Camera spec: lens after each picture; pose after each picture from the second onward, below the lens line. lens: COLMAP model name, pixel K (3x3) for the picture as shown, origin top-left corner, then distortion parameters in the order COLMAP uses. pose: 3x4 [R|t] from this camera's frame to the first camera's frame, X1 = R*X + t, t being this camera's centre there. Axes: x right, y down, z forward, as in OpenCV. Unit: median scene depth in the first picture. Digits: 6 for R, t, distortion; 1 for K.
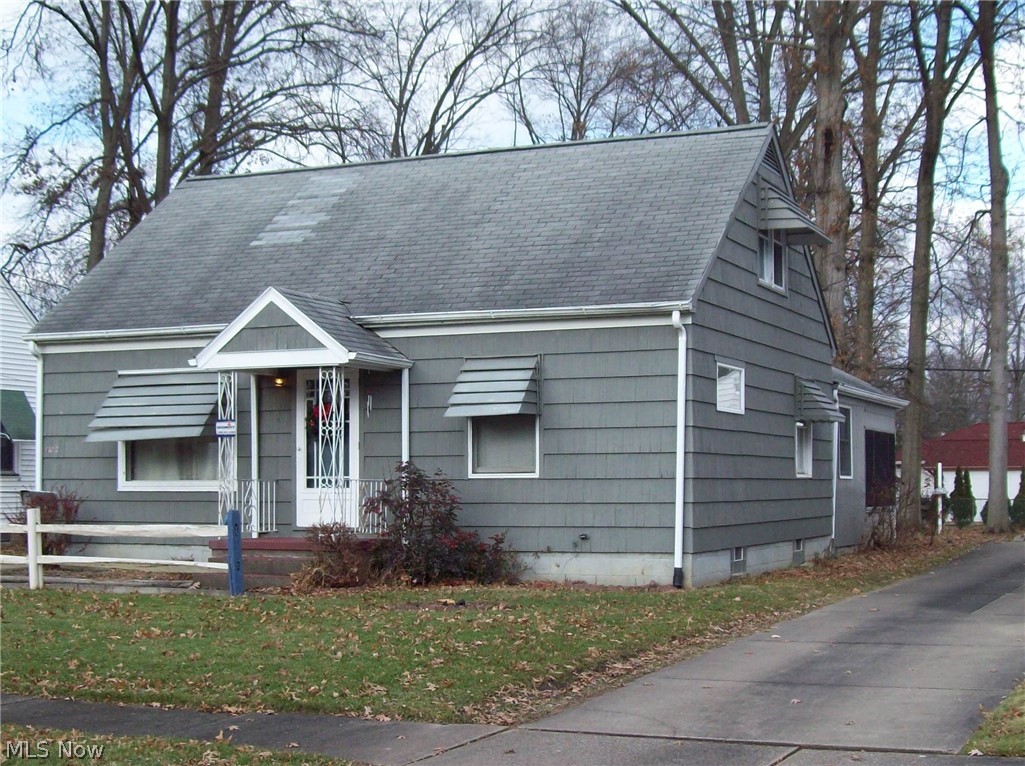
lens RADIAL K [[1149.3, 0, 513.7], [0, 1149.3, 421.2], [0, 0, 1]] dist [-0.050375, 0.025871]
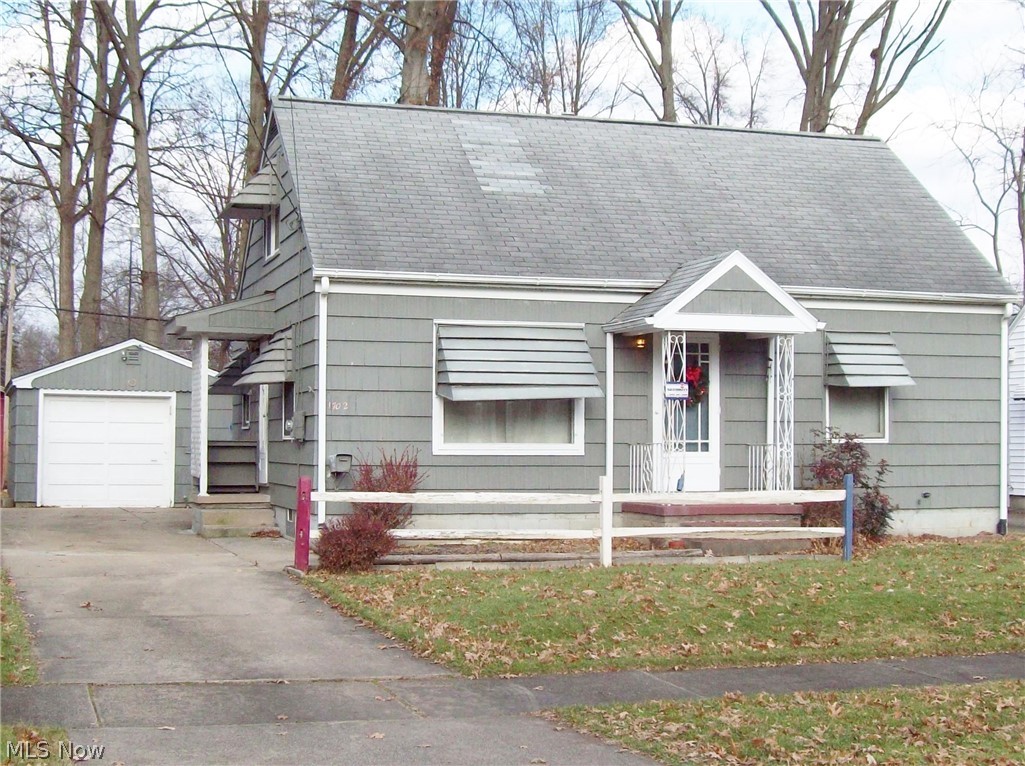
lens RADIAL K [[1108.4, 0, 512.5], [0, 1108.4, 383.0], [0, 0, 1]] dist [-0.001481, -0.004746]
pose [[0.859101, 0.032311, 0.510786, -0.854183], [-0.032480, 0.999435, -0.008592, 0.012442], [-0.510775, -0.009209, 0.859665, 0.264412]]
